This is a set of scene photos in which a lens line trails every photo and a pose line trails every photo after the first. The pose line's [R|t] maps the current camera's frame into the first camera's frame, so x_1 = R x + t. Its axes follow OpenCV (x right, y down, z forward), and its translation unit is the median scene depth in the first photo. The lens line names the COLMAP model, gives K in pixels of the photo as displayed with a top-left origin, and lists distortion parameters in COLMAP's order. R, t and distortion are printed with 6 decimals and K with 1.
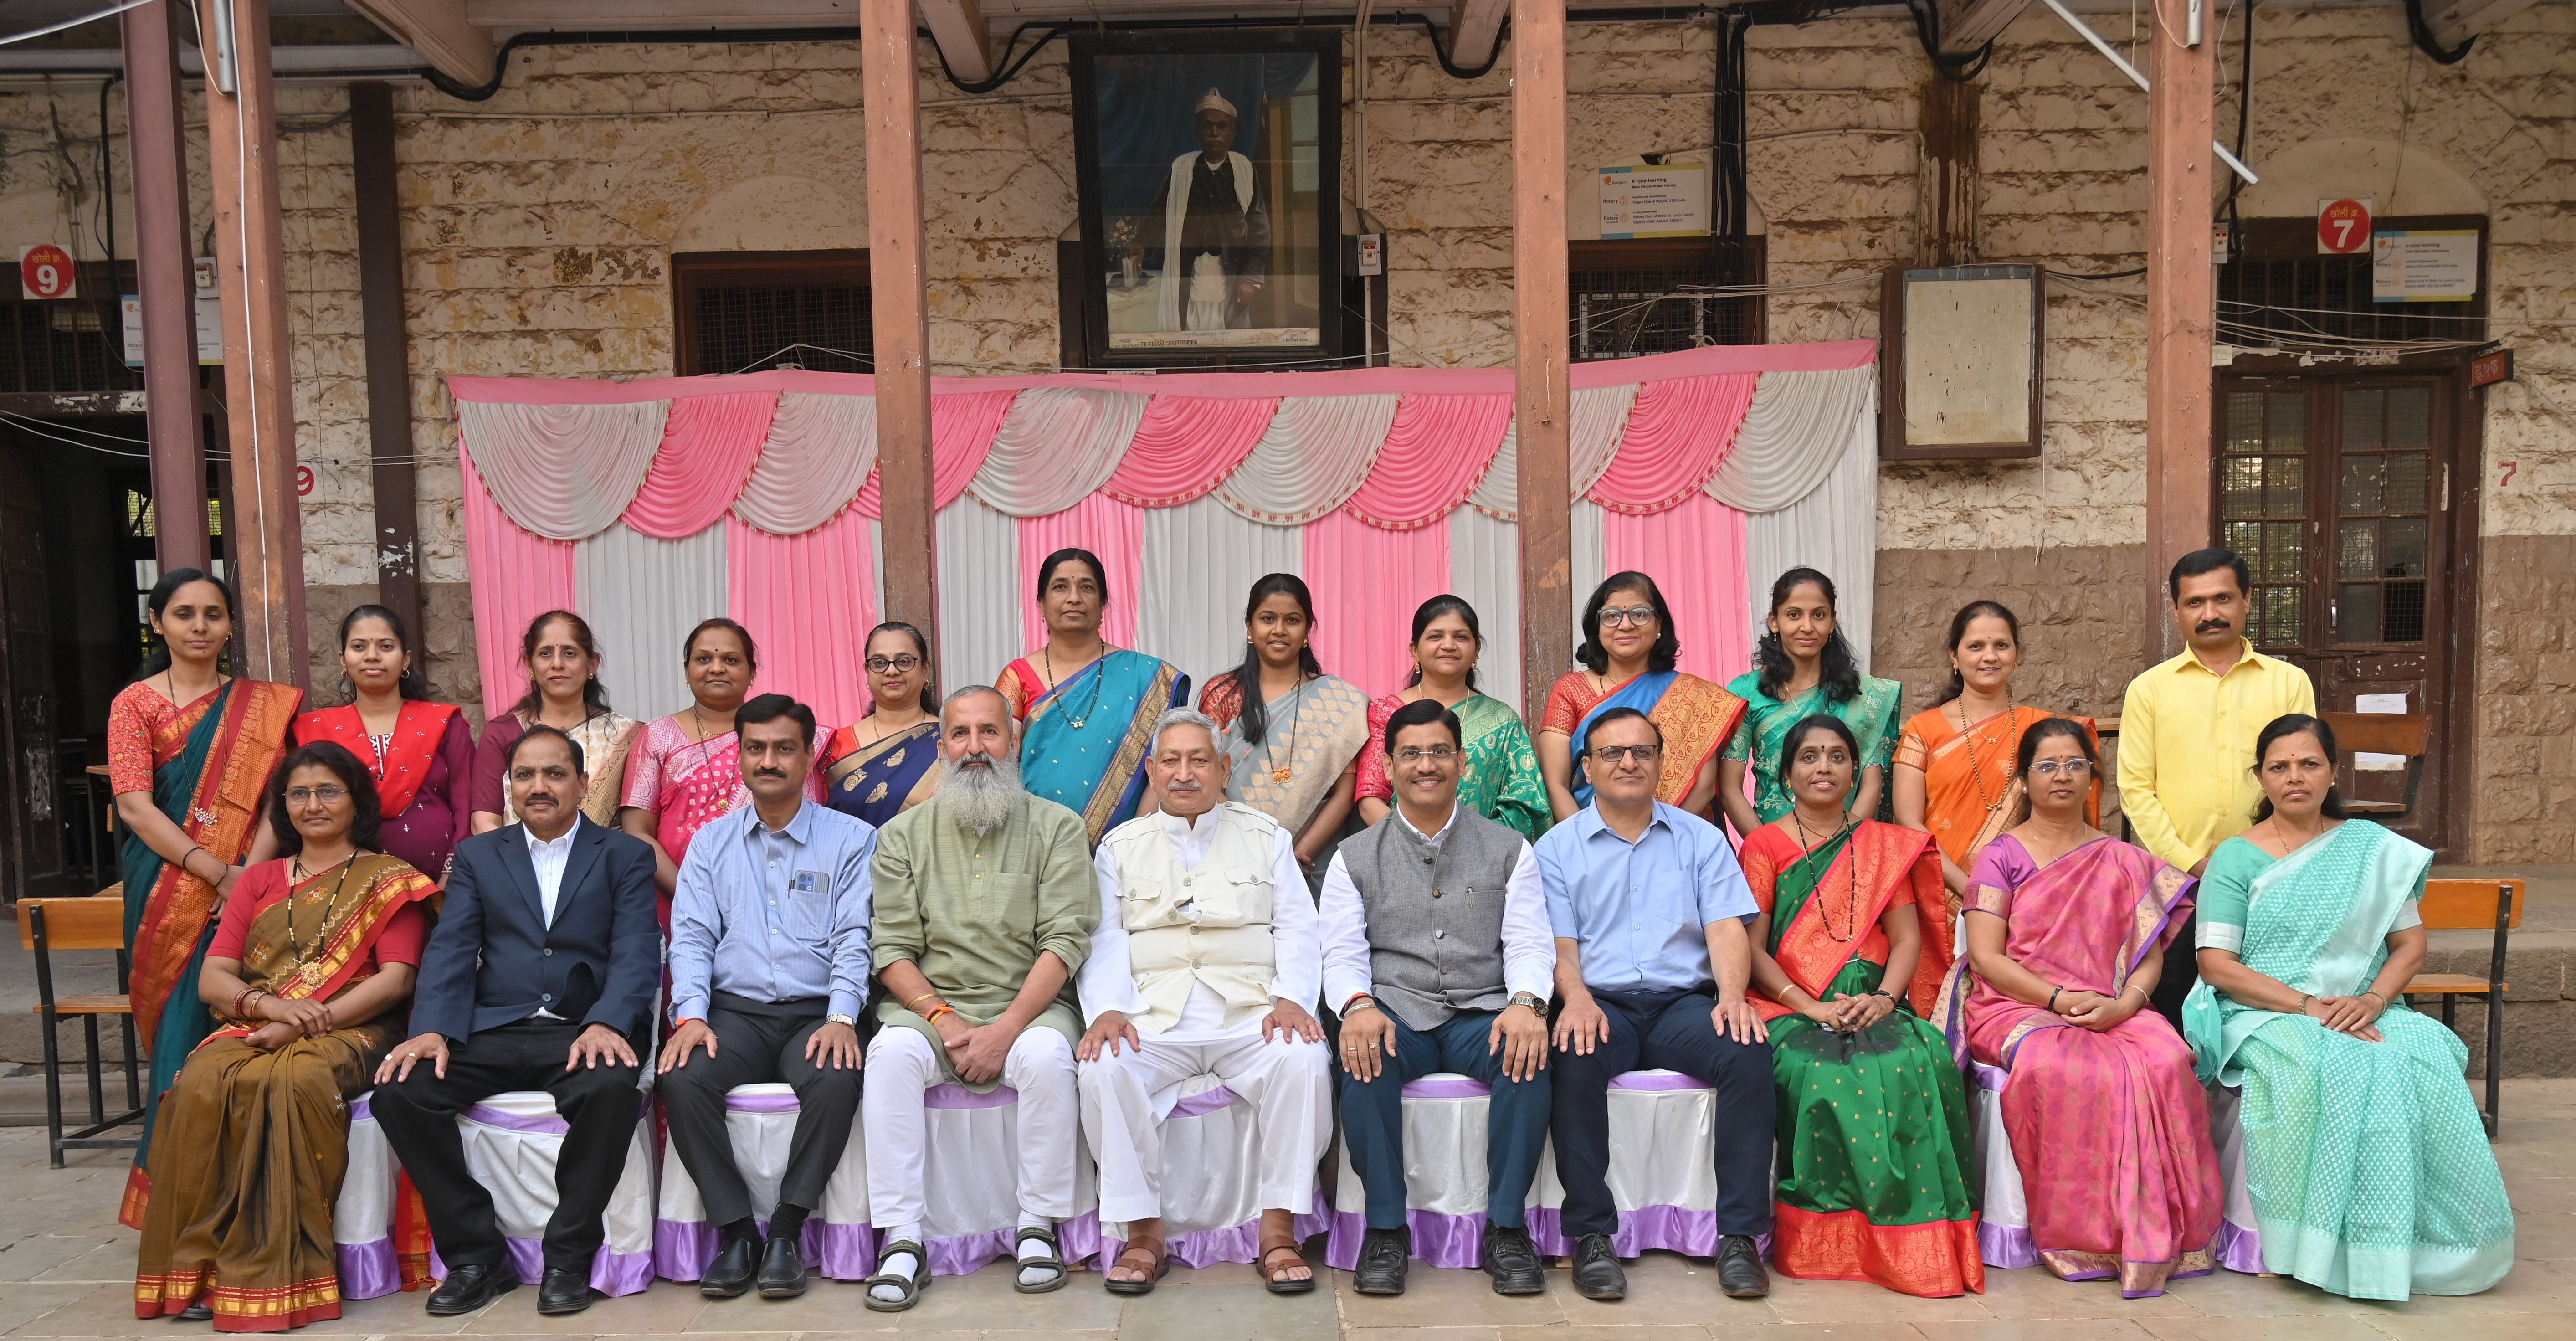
lens RADIAL K [[2113.2, 0, 1278.0], [0, 2113.2, 889.4], [0, 0, 1]] dist [0.001067, -0.002002]
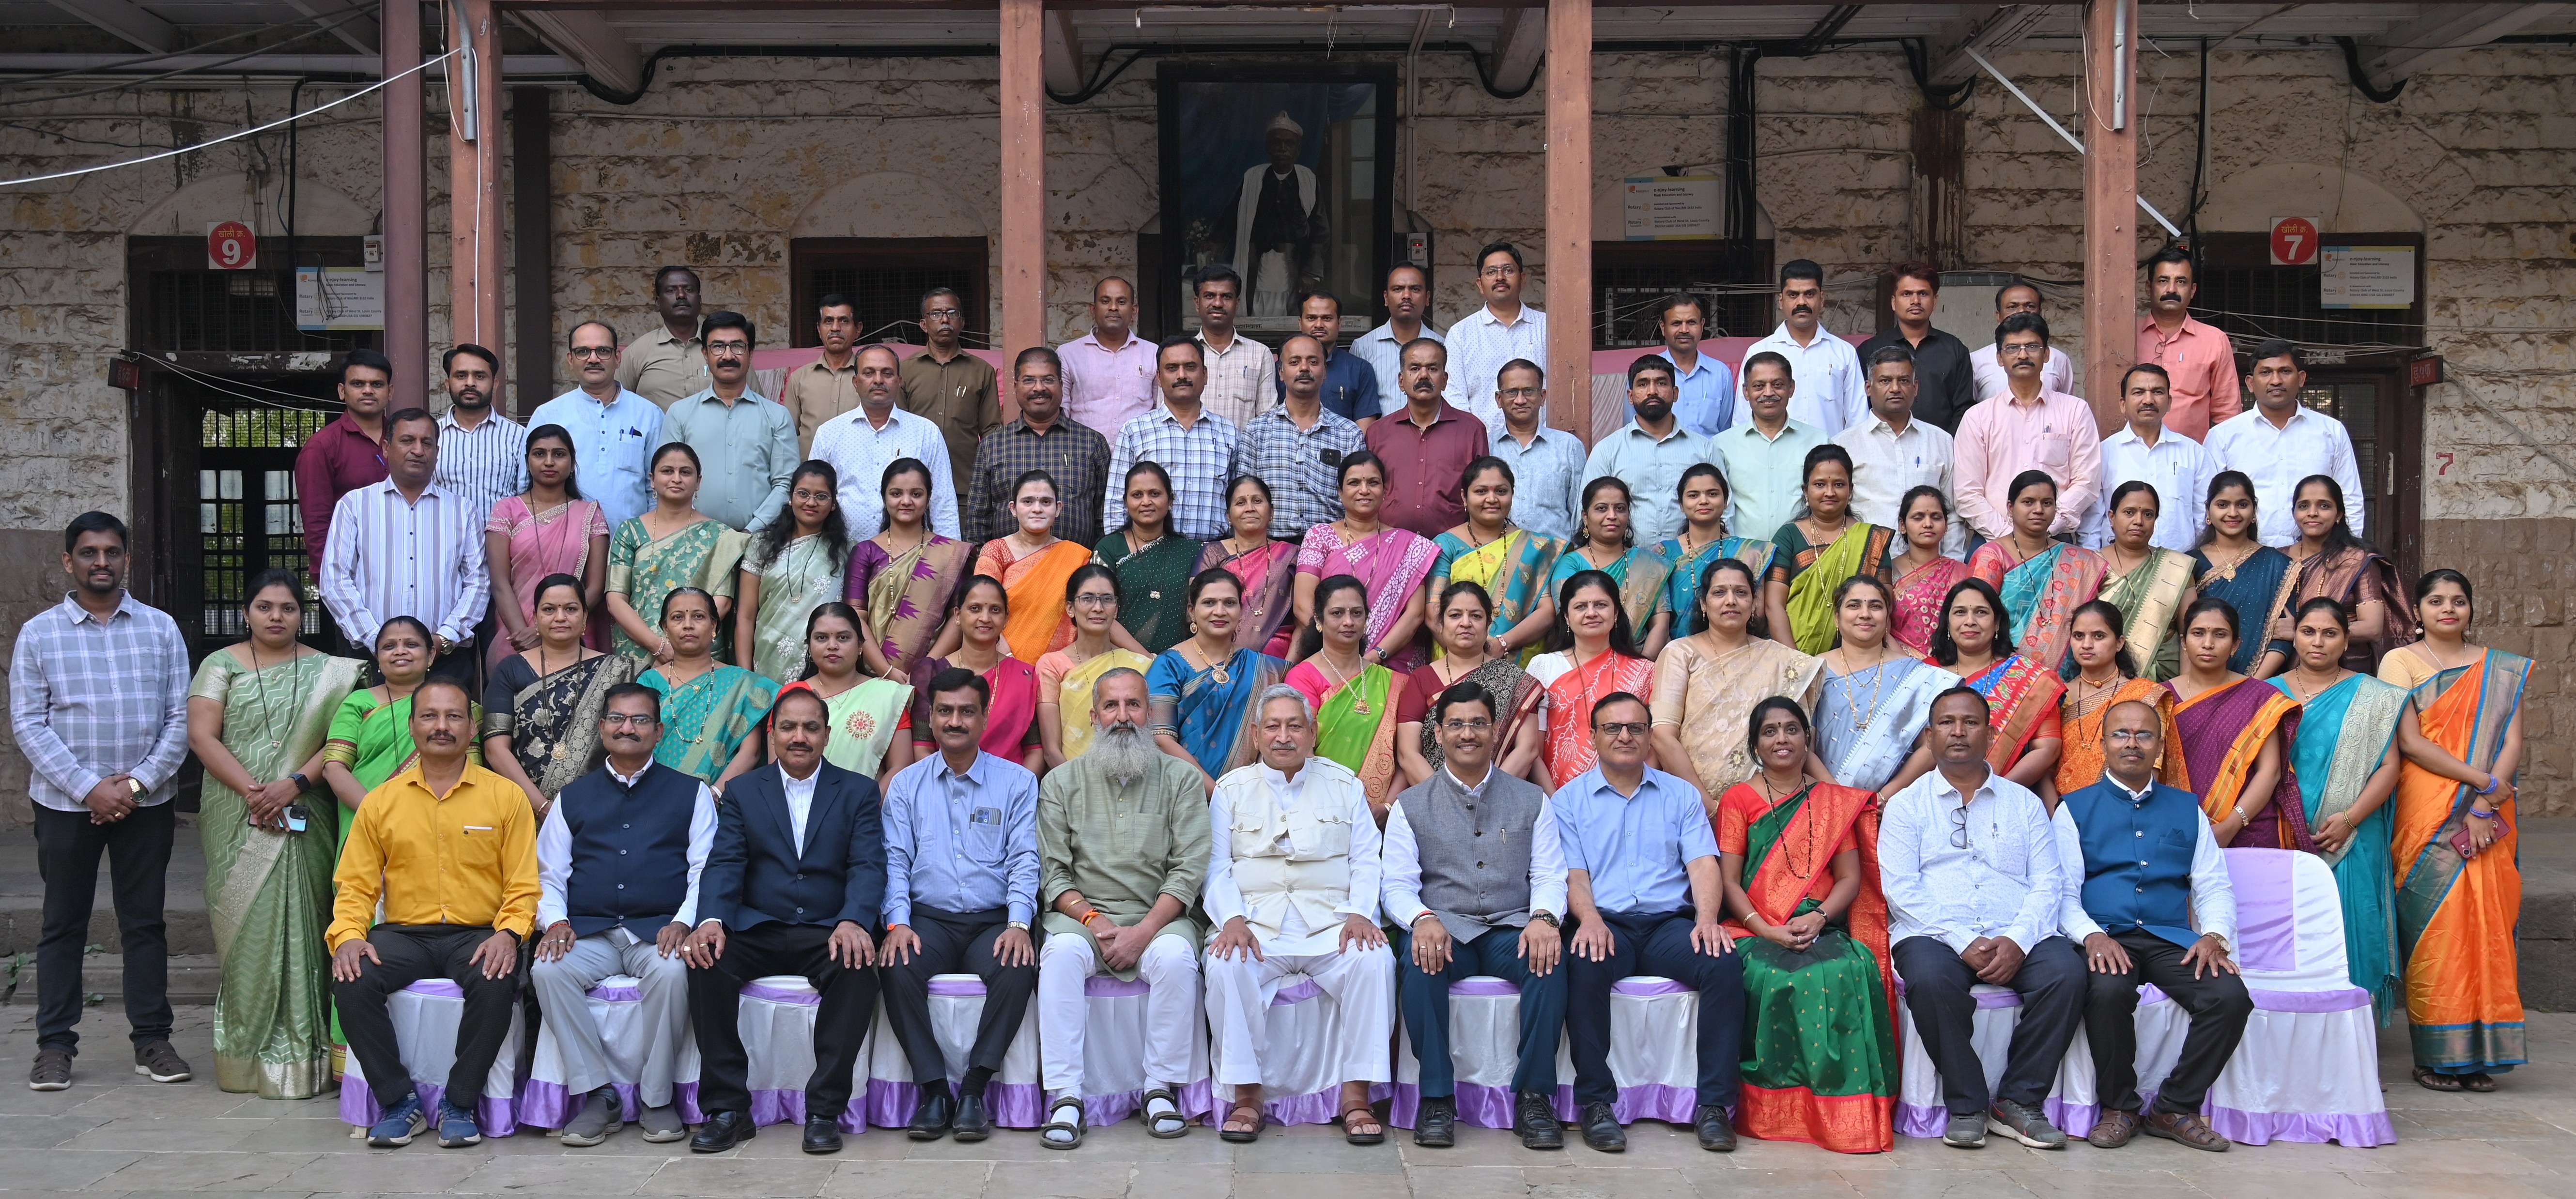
lens RADIAL K [[2129.1, 0, 1281.7], [0, 2129.1, 671.8], [0, 0, 1]] dist [0.007682, -0.001383]
pose [[0.999786, 0.017105, -0.011599, -0.012039], [-0.017831, 0.997684, -0.065637, -0.003867], [0.010449, 0.065830, 0.997776, -0.113897]]
